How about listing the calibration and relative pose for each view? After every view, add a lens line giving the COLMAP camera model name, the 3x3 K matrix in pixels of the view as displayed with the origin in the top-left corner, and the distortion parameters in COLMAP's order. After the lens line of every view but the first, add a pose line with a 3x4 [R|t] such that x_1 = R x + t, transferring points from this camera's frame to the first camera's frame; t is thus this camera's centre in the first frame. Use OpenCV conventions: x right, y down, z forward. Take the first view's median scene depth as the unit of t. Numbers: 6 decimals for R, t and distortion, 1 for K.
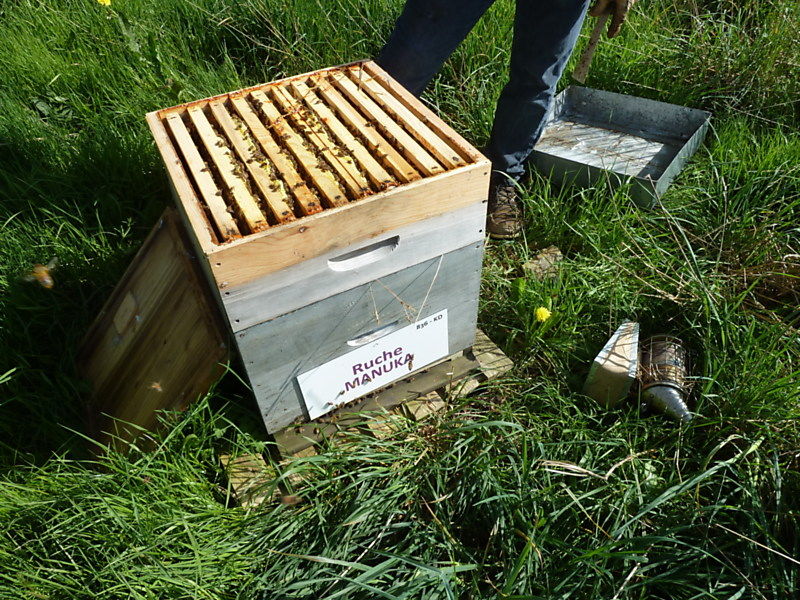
lens RADIAL K [[604.2, 0, 401.8], [0, 604.2, 290.3], [0, 0, 1]] dist [-0.028375, -0.001725]
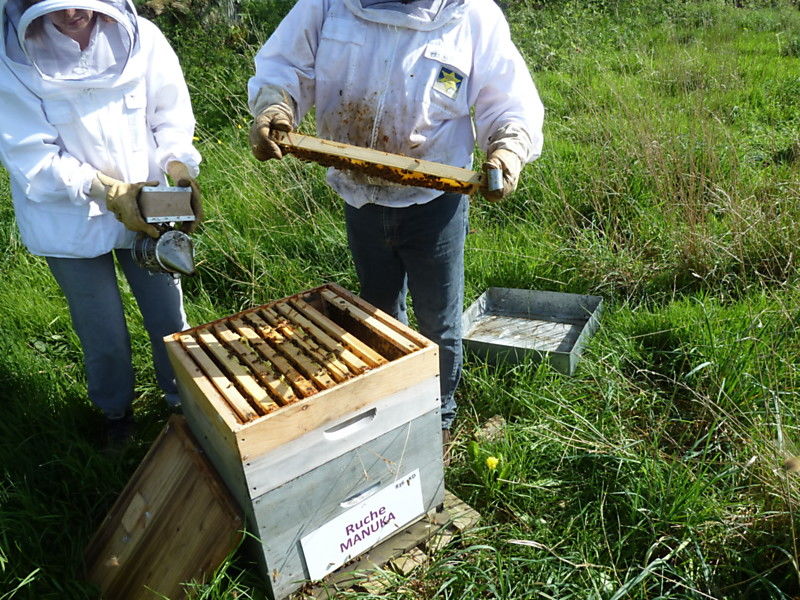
lens RADIAL K [[604.2, 0, 401.8], [0, 604.2, 290.3], [0, 0, 1]] dist [-0.028375, -0.001725]
pose [[0.990259, -0.090274, 0.106005, -0.054682], [0.120791, 0.935668, -0.331565, 0.093390], [-0.069254, 0.341140, 0.937458, -0.256432]]
